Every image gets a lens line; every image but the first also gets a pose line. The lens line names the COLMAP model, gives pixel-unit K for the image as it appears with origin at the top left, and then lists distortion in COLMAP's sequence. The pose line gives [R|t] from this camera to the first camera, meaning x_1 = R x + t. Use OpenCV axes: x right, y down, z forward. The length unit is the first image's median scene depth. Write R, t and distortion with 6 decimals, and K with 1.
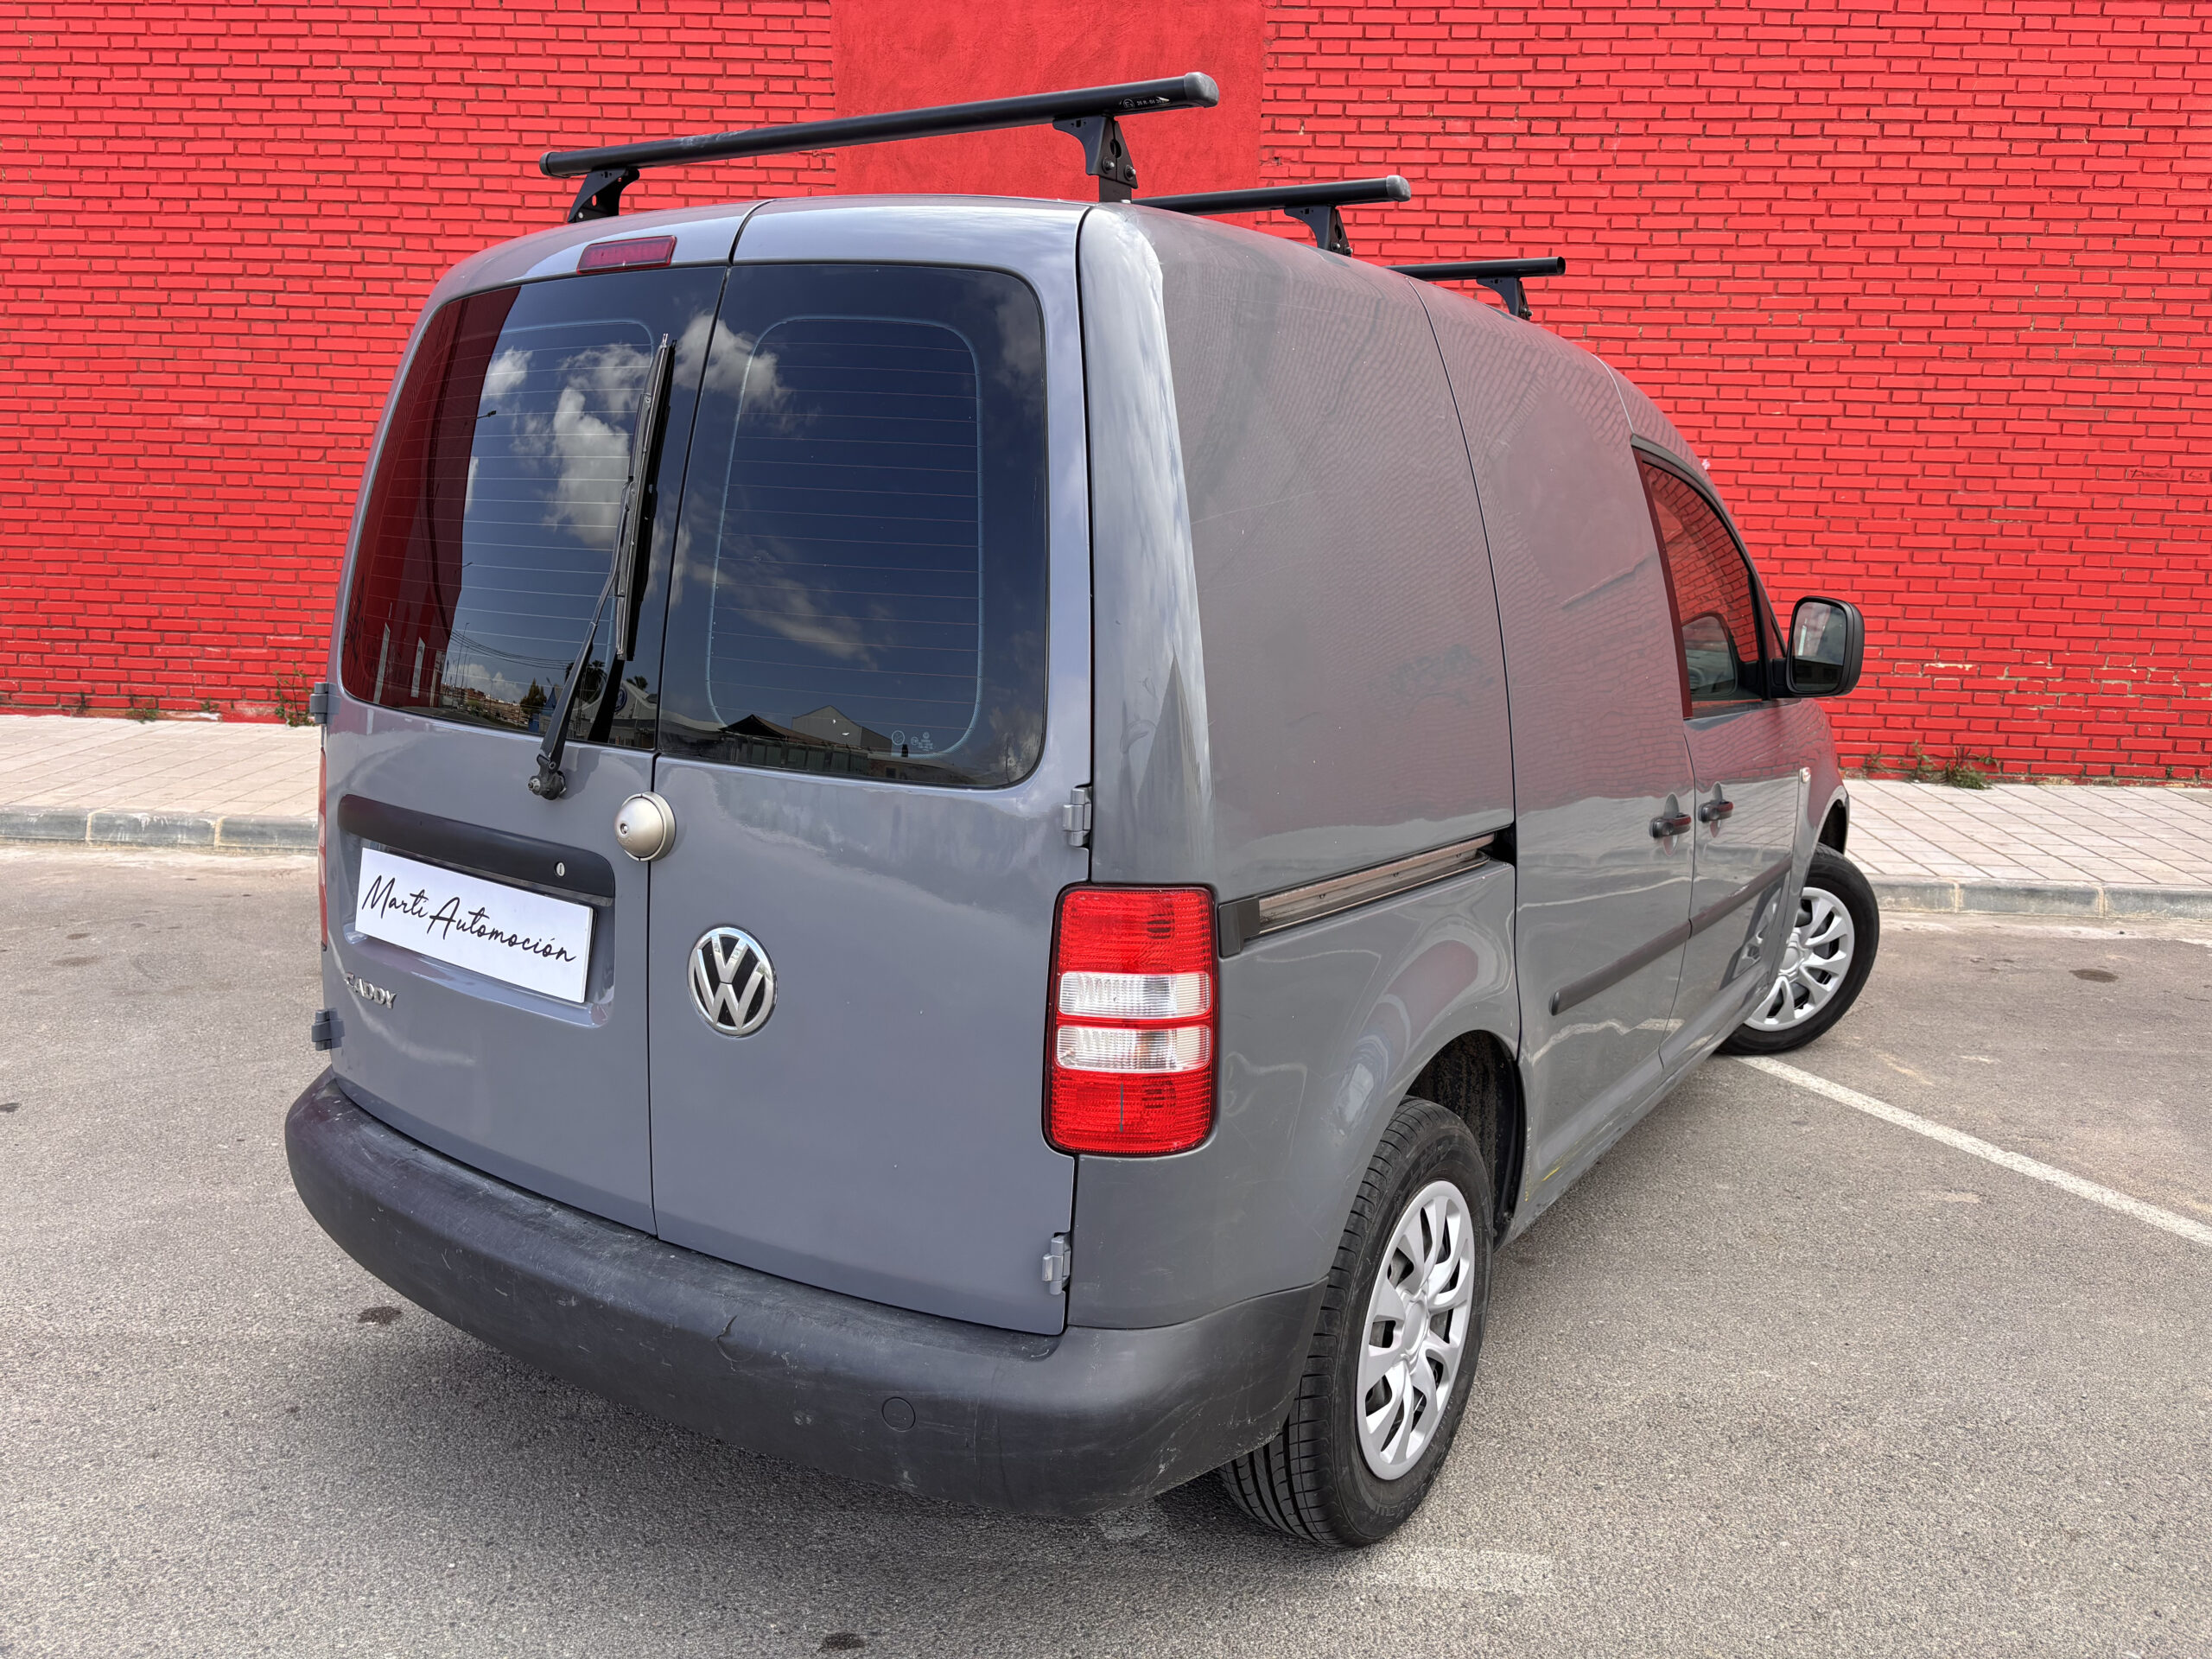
lens RADIAL K [[1654.5, 0, 1121.5], [0, 1654.5, 830.3], [0, 0, 1]] dist [0.069390, -0.077368]
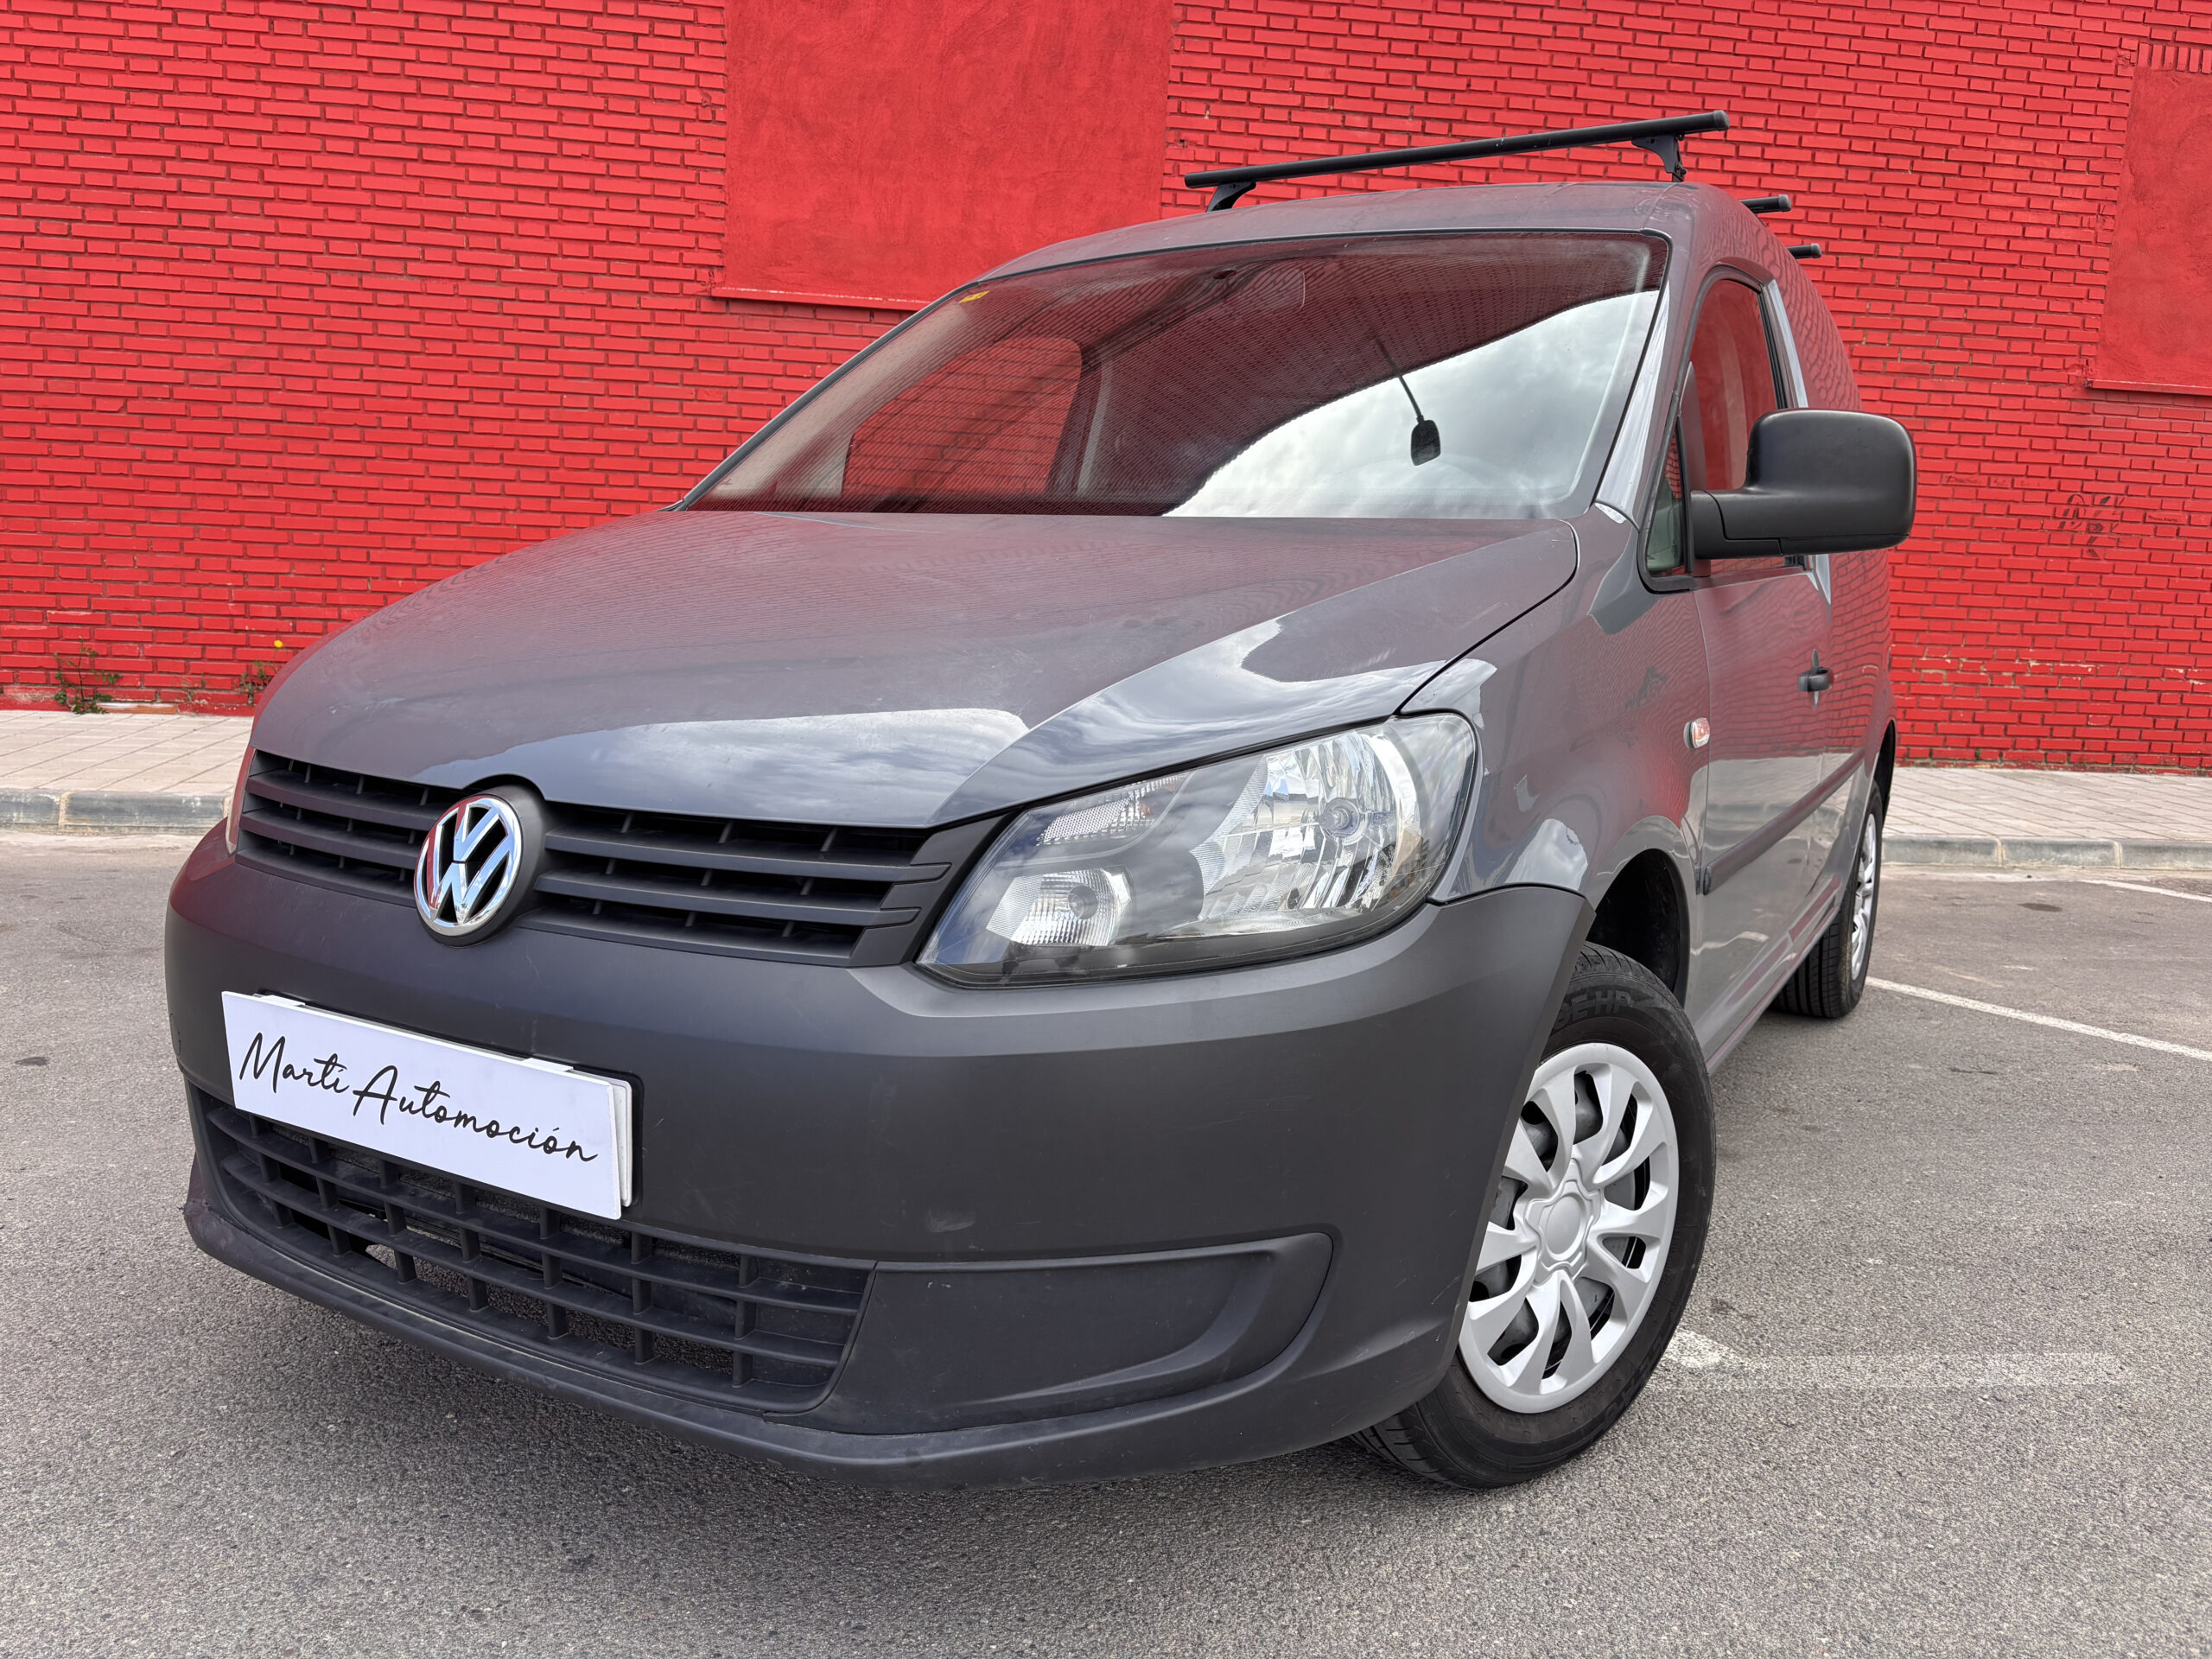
lens RADIAL K [[1654.5, 0, 1096.4], [0, 1654.5, 844.2], [0, 0, 1]] dist [0.069390, -0.077368]
pose [[0.981881, -0.013446, 0.189019, -0.151152], [0.019298, 0.999389, -0.029152, 0.046037], [-0.188511, 0.032271, 0.981541, 0.041710]]
